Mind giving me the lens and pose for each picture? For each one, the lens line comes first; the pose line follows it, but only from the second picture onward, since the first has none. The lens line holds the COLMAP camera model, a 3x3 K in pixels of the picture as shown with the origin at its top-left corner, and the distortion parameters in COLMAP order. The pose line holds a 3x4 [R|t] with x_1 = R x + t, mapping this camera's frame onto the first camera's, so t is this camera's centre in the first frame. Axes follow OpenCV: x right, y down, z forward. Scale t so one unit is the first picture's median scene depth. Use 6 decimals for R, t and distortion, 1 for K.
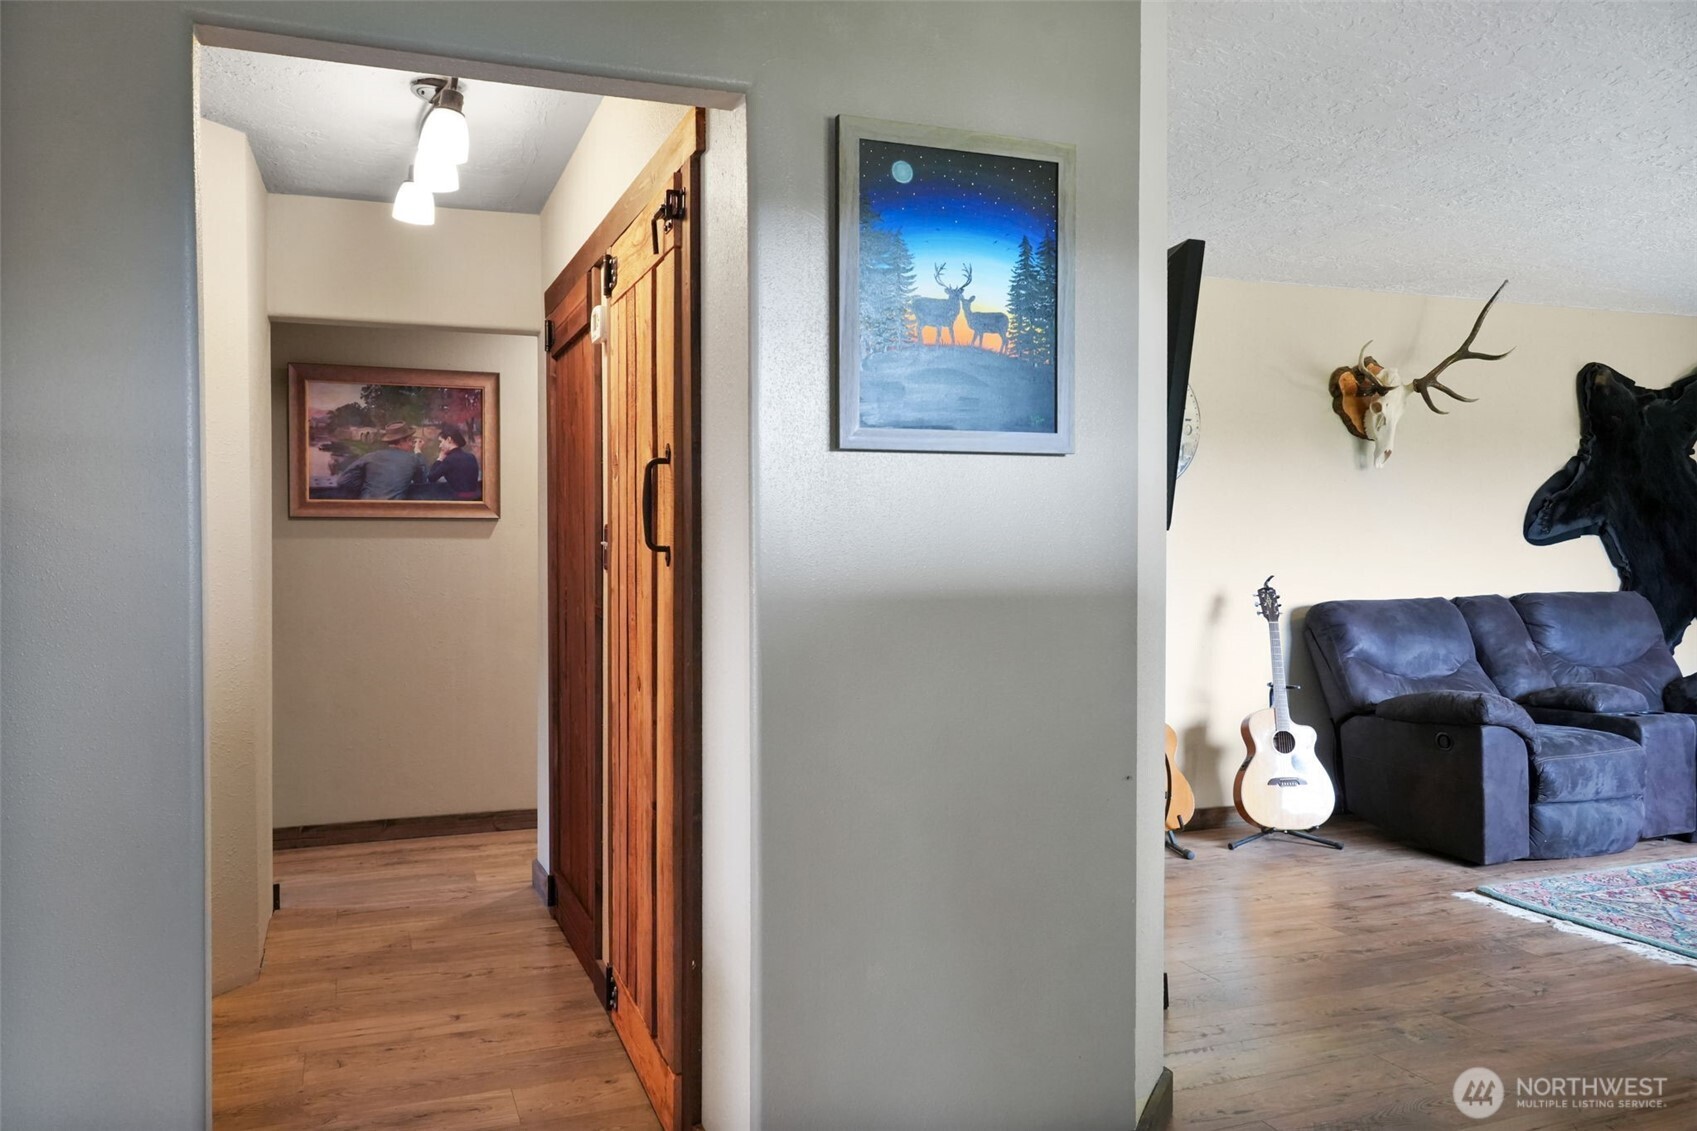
lens RADIAL K [[1225.9, 0, 846.9], [0, 1225.9, 558.2], [0, 0, 1]] dist [-0.015889, 0.005338]
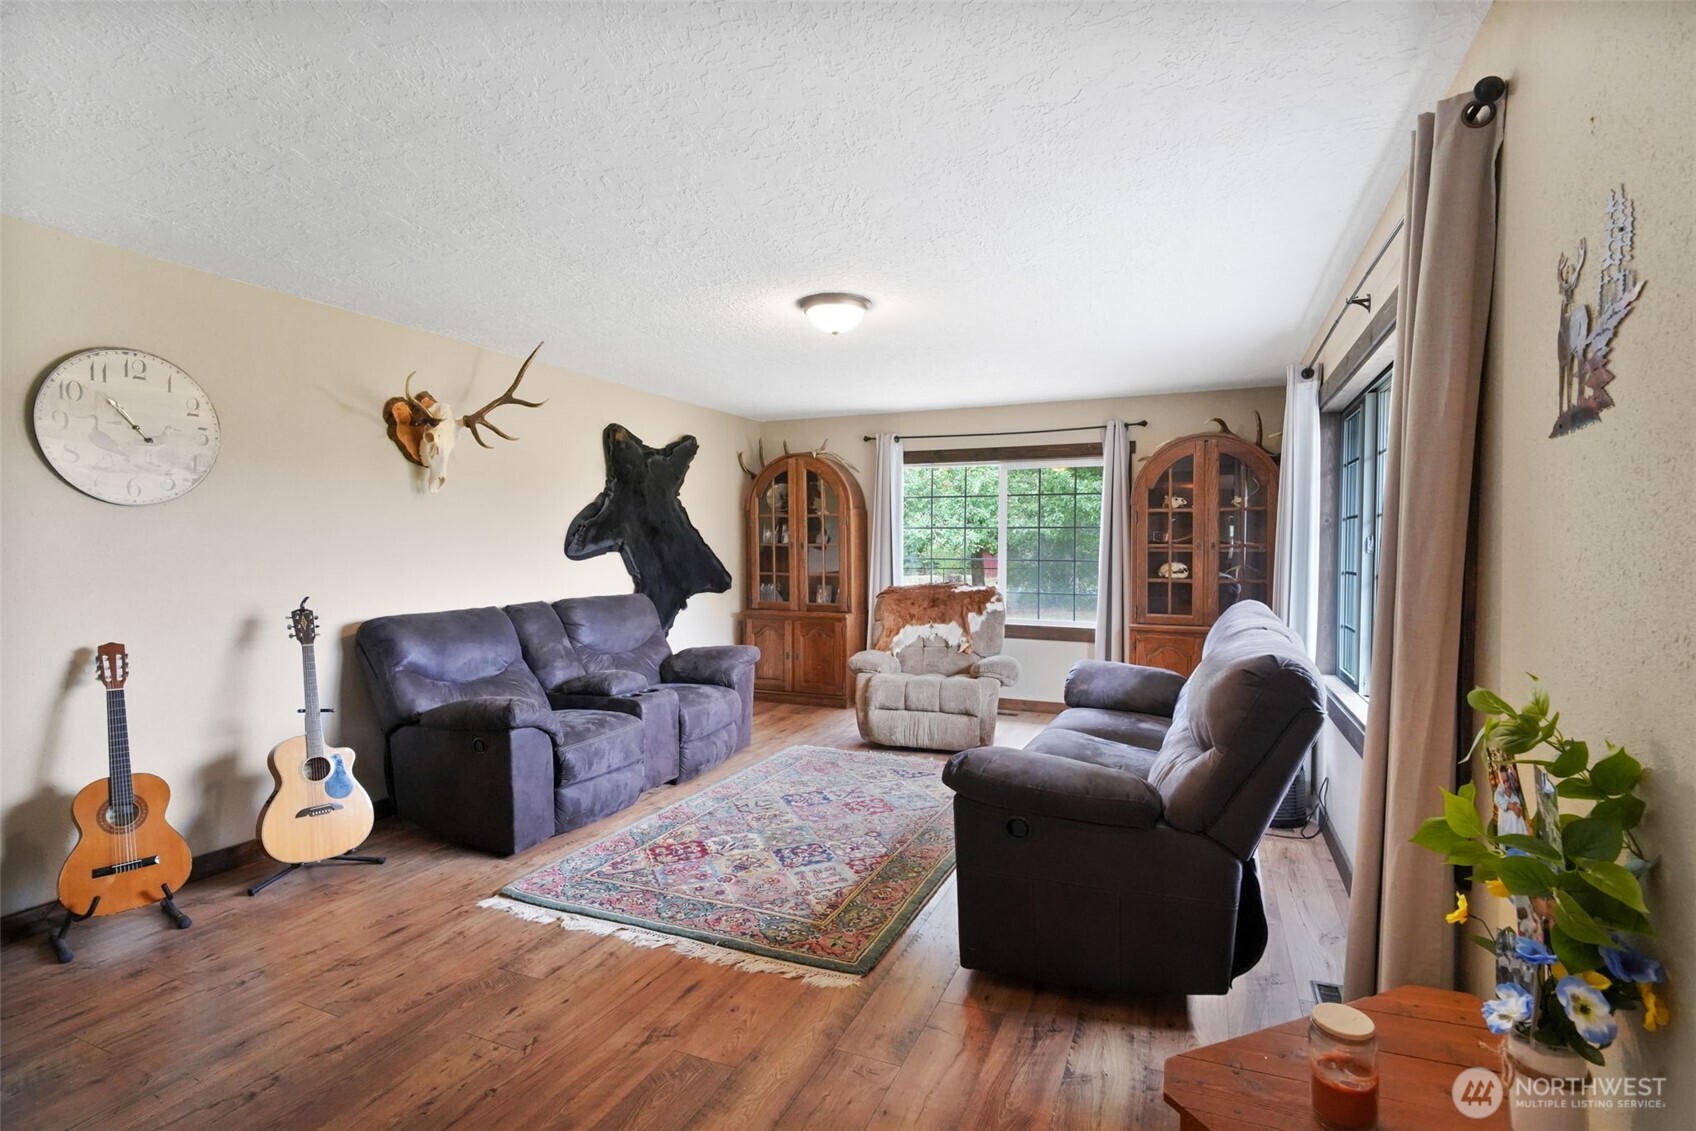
lens RADIAL K [[798.9, 0, 858.0], [0, 798.9, 558.9], [0, 0, 1]] dist [-0.002757, -0.002992]
pose [[0.685012, -0.007509, 0.728493, 0.184234], [0.007950, 0.999964, 0.002832, -0.013990], [-0.728489, 0.003852, 0.685047, 0.242288]]
